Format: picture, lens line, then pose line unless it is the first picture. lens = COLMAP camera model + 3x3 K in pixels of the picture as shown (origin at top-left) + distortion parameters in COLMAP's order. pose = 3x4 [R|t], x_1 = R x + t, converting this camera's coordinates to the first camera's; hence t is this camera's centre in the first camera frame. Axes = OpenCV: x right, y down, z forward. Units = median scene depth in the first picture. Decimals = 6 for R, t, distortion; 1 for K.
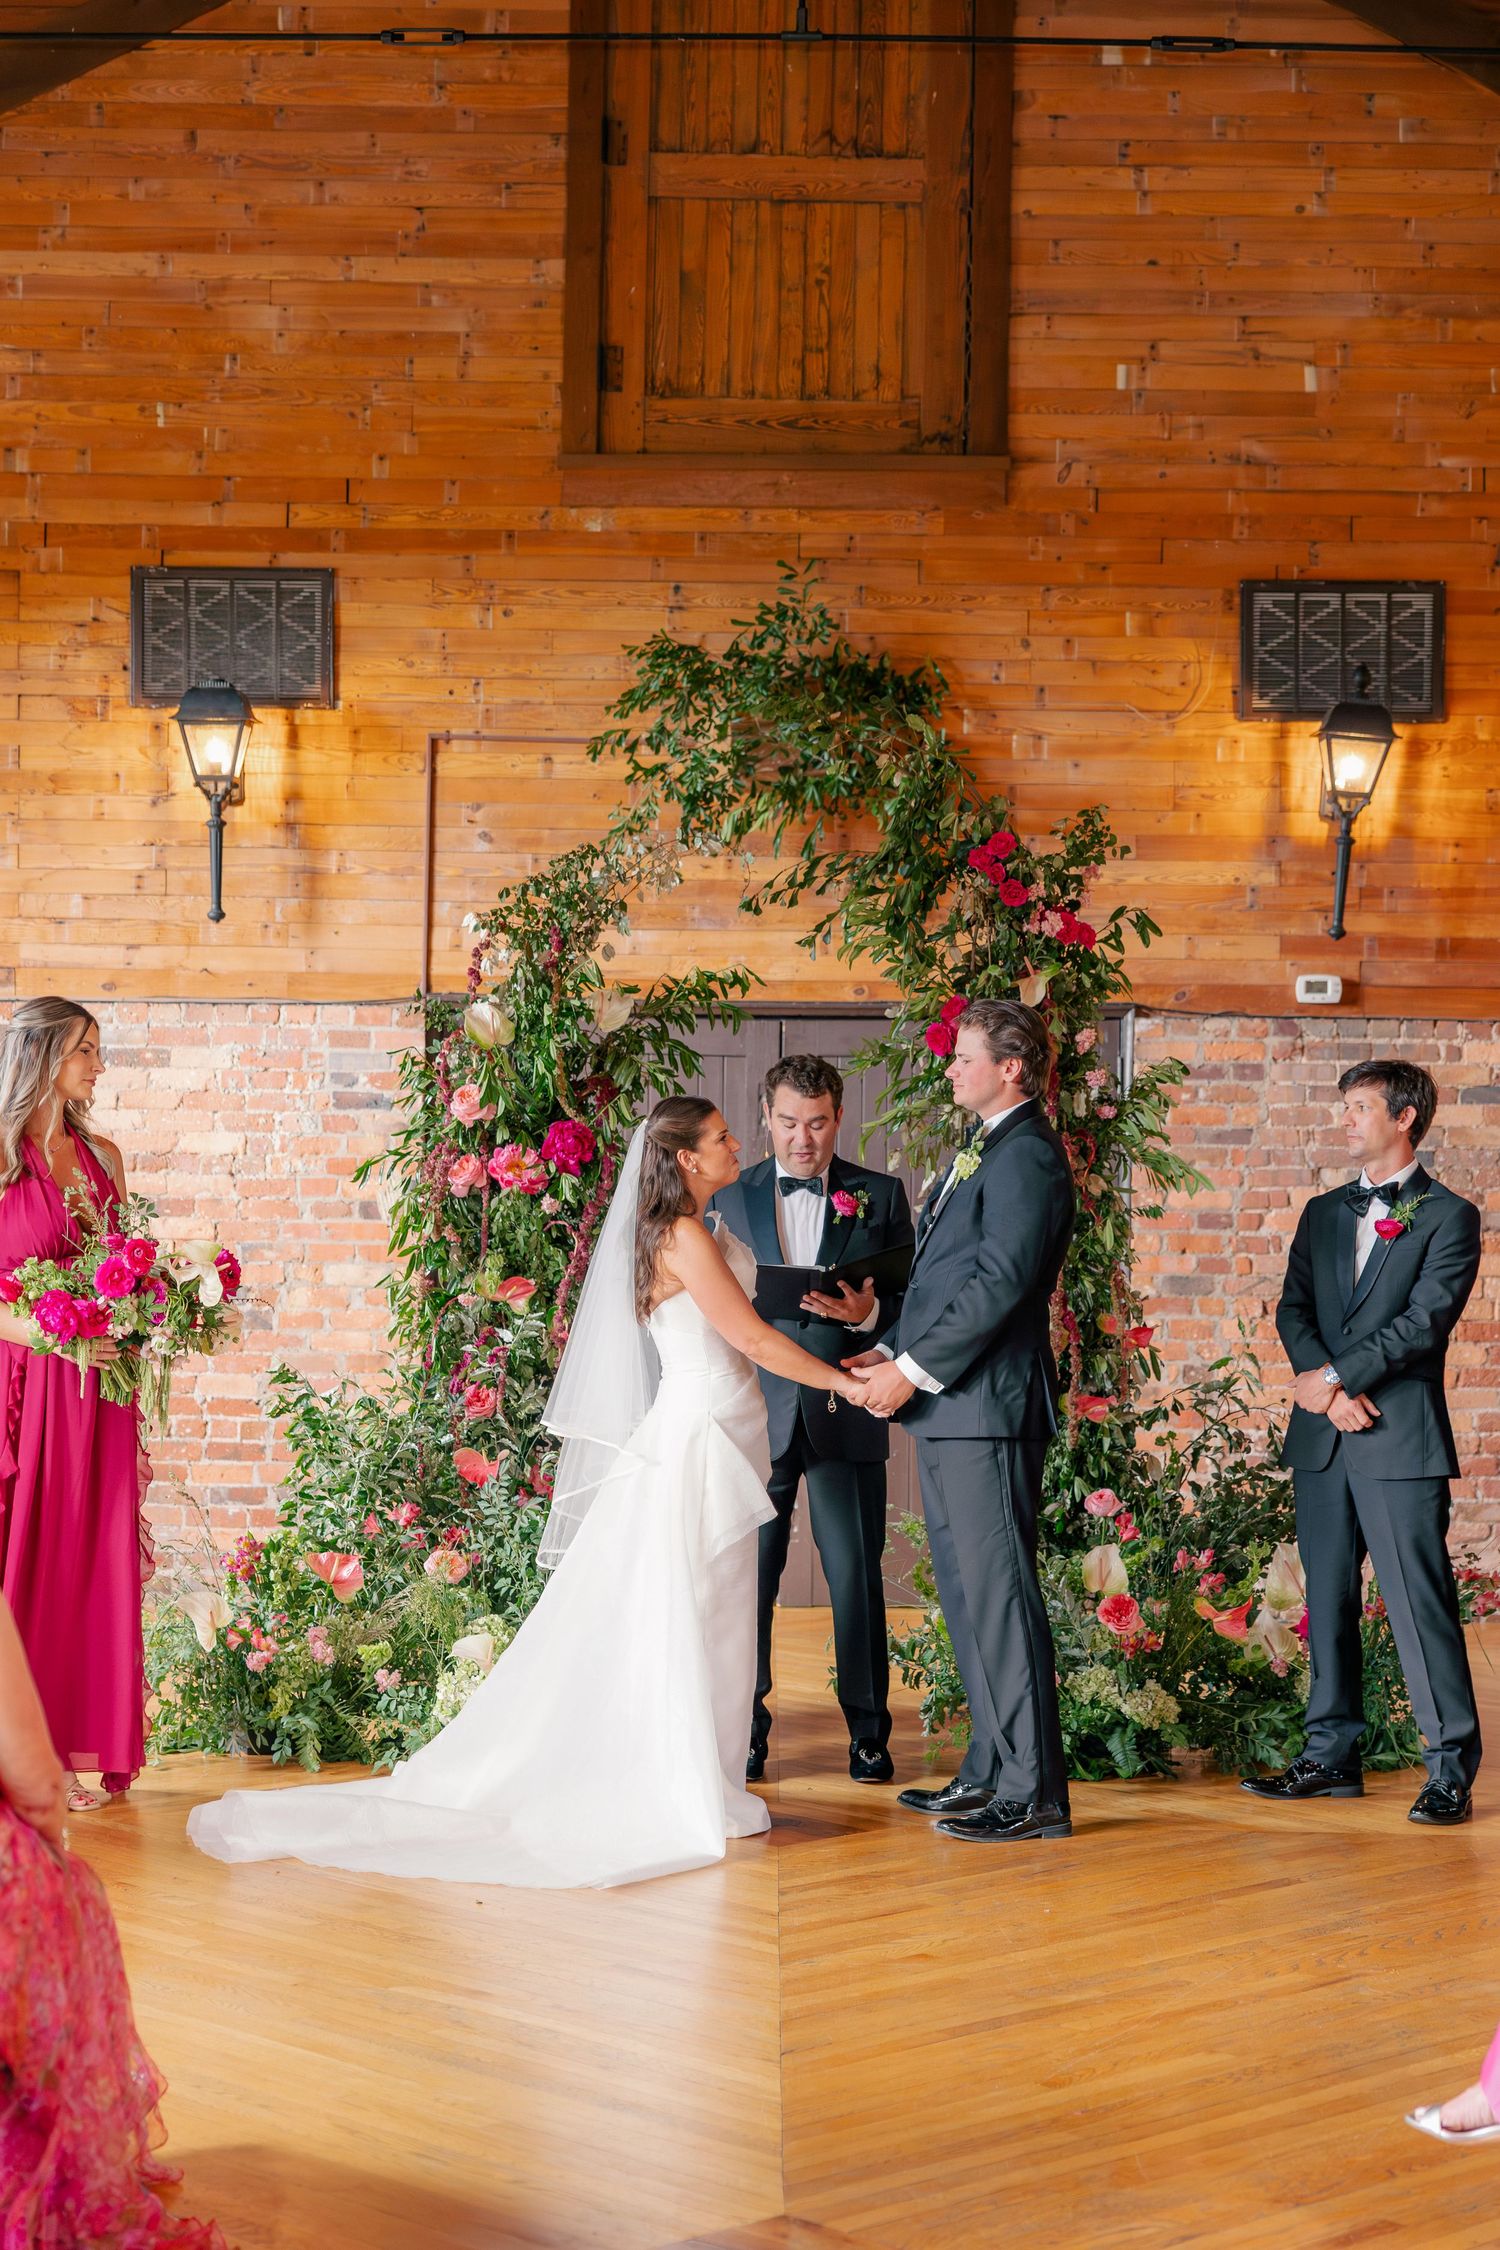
lens RADIAL K [[3558.6, 0, 803.7], [0, 3558.6, 985.3], [0, 0, 1]] dist [0.012126, 0.000000]
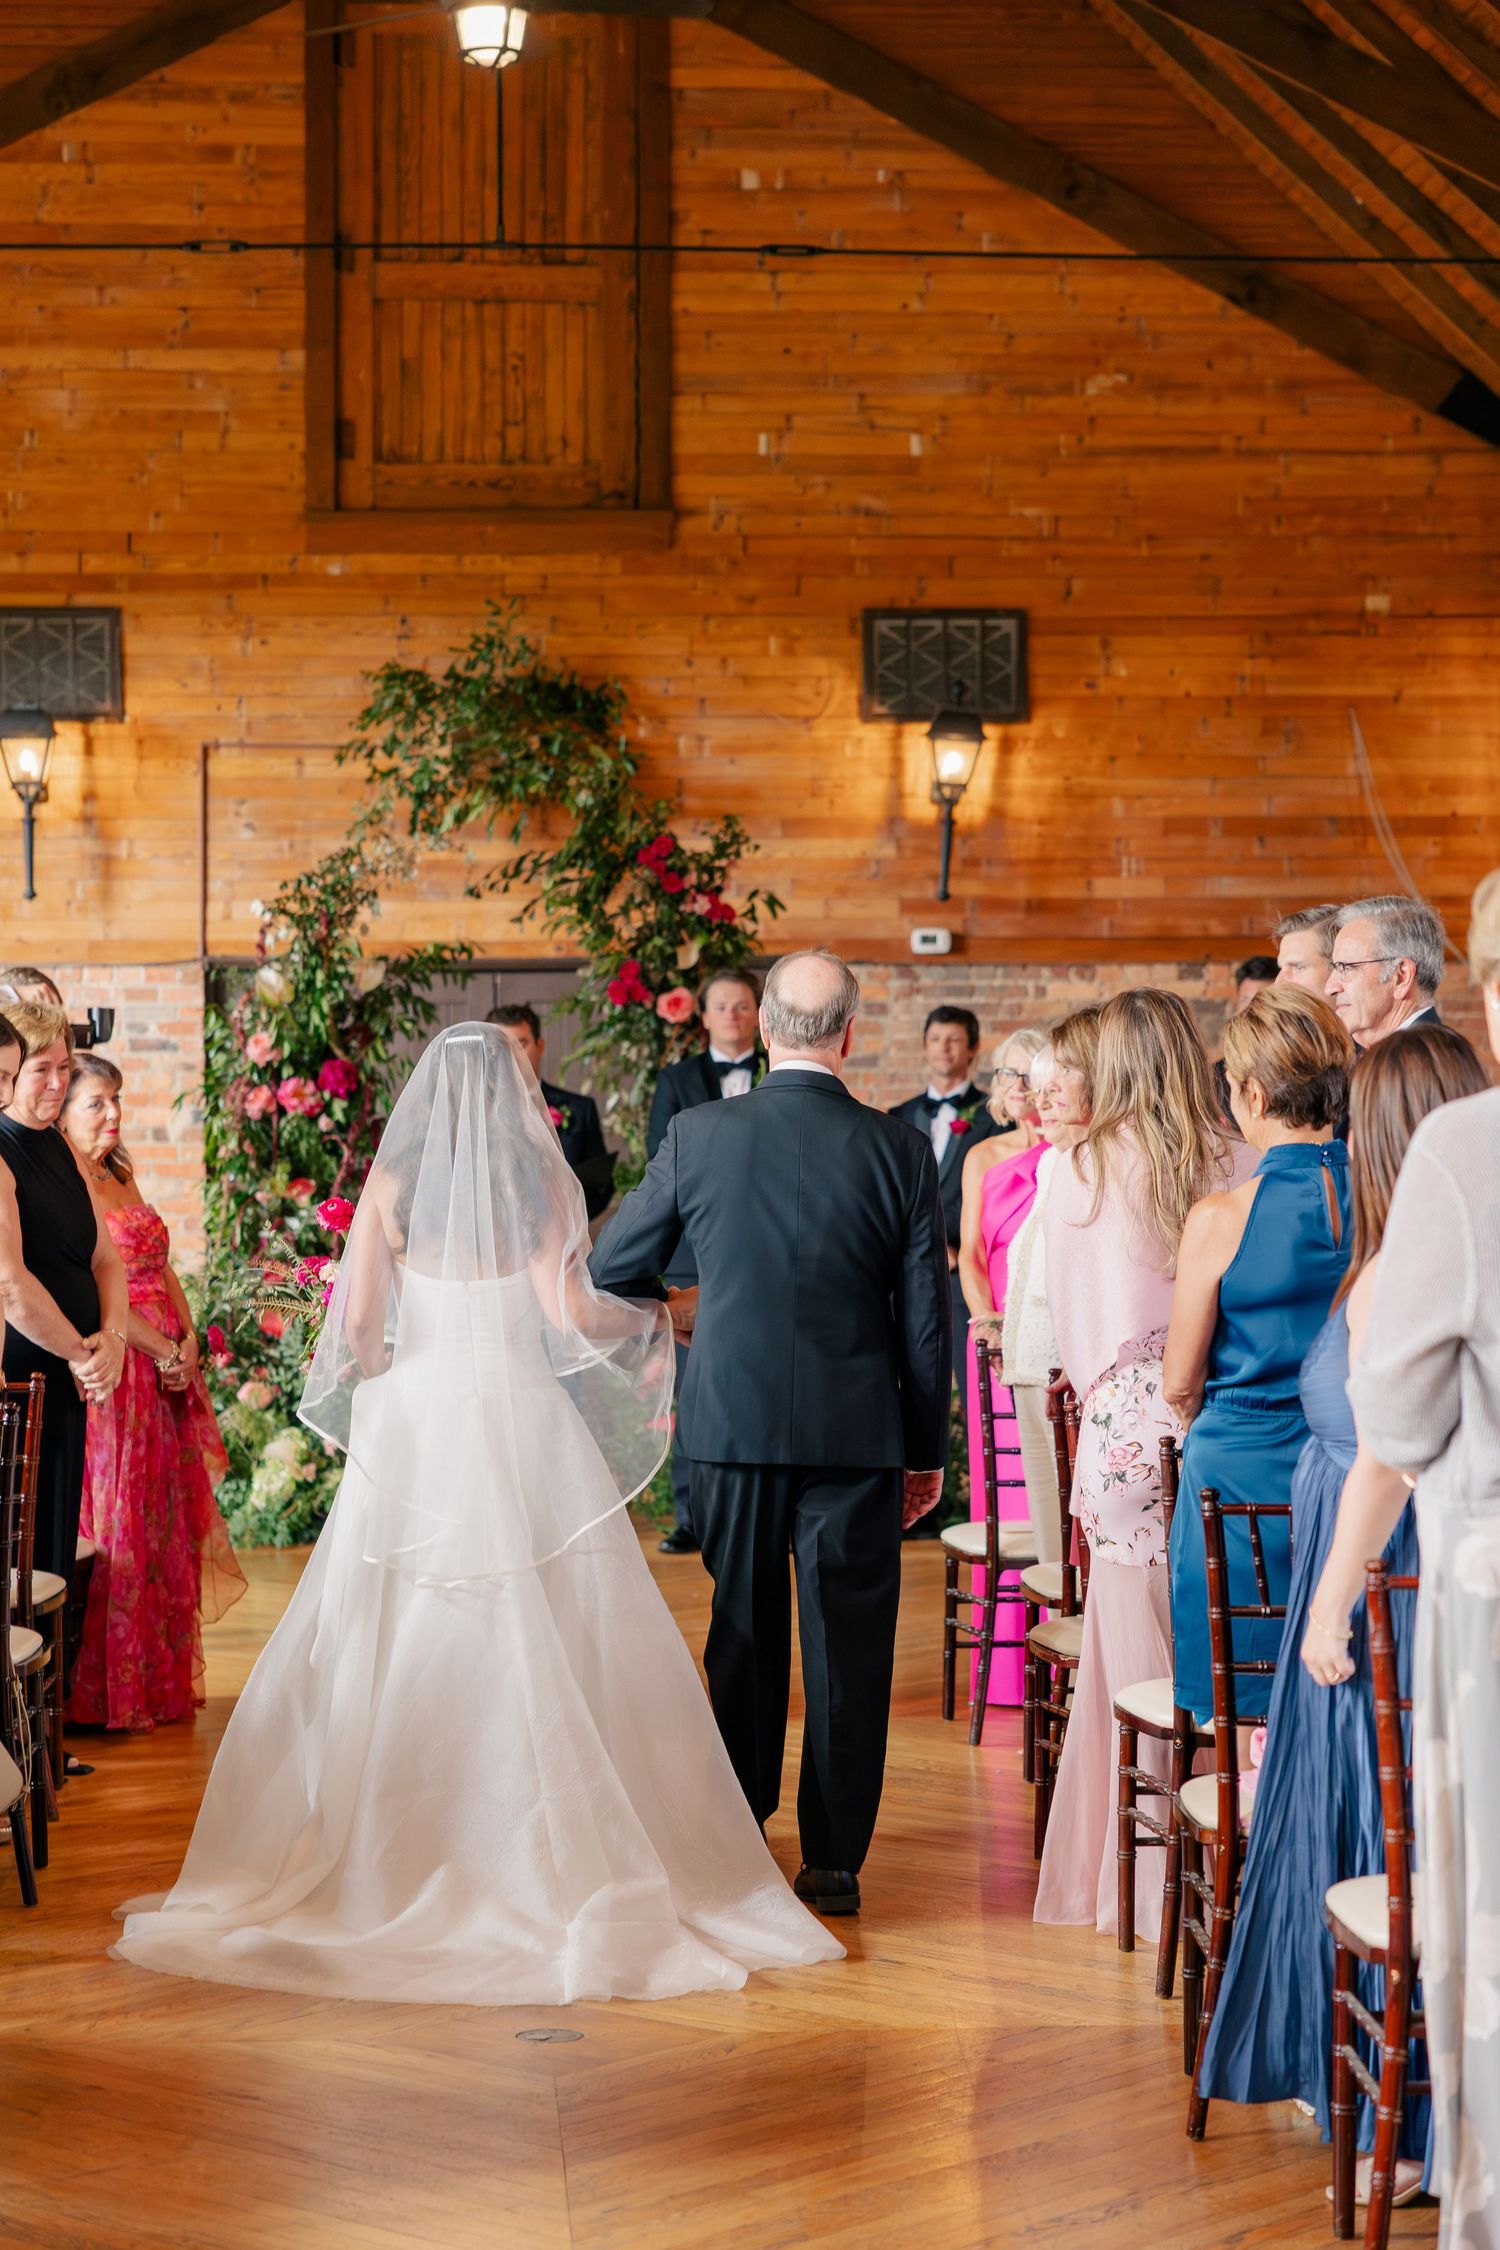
lens RADIAL K [[5458.8, 0, 770.2], [0, 5458.8, 1227.4], [0, 0, 1]] dist [0.025607, 0.000000]
pose [[0.998783, -0.020173, 0.044998, 0.001506], [0.016771, 0.997063, 0.074726, -0.042583], [-0.046373, -0.073880, 0.996188, -0.900577]]
